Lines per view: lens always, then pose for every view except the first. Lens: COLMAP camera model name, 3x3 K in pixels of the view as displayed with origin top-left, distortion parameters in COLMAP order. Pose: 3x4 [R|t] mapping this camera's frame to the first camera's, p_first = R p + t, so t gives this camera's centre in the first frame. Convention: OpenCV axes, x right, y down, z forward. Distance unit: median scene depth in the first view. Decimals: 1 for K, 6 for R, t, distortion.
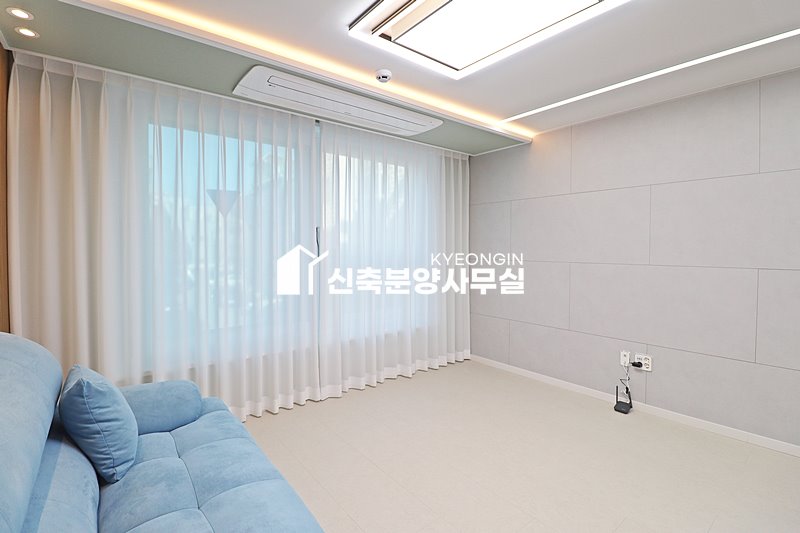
lens RADIAL K [[371.7, 0, 398.9], [0, 371.7, 259.0], [0, 0, 1]] dist [-0.004818, -0.007654]
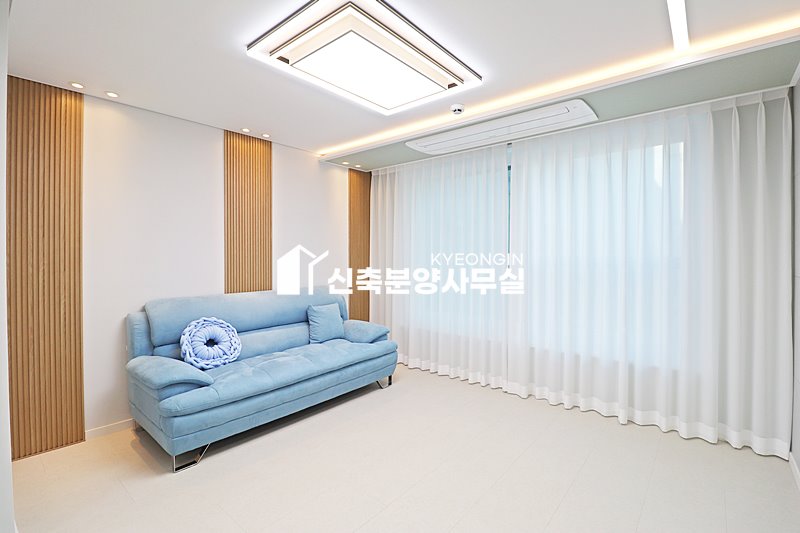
lens RADIAL K [[371.7, 0, 405.8], [0, 371.7, 254.0], [0, 0, 1]] dist [-0.004818, -0.007654]
pose [[0.208473, -0.007778, -0.977997, 0.821932], [-0.029086, 0.999477, -0.014149, -0.009668], [0.977596, 0.031396, 0.208138, 0.467096]]
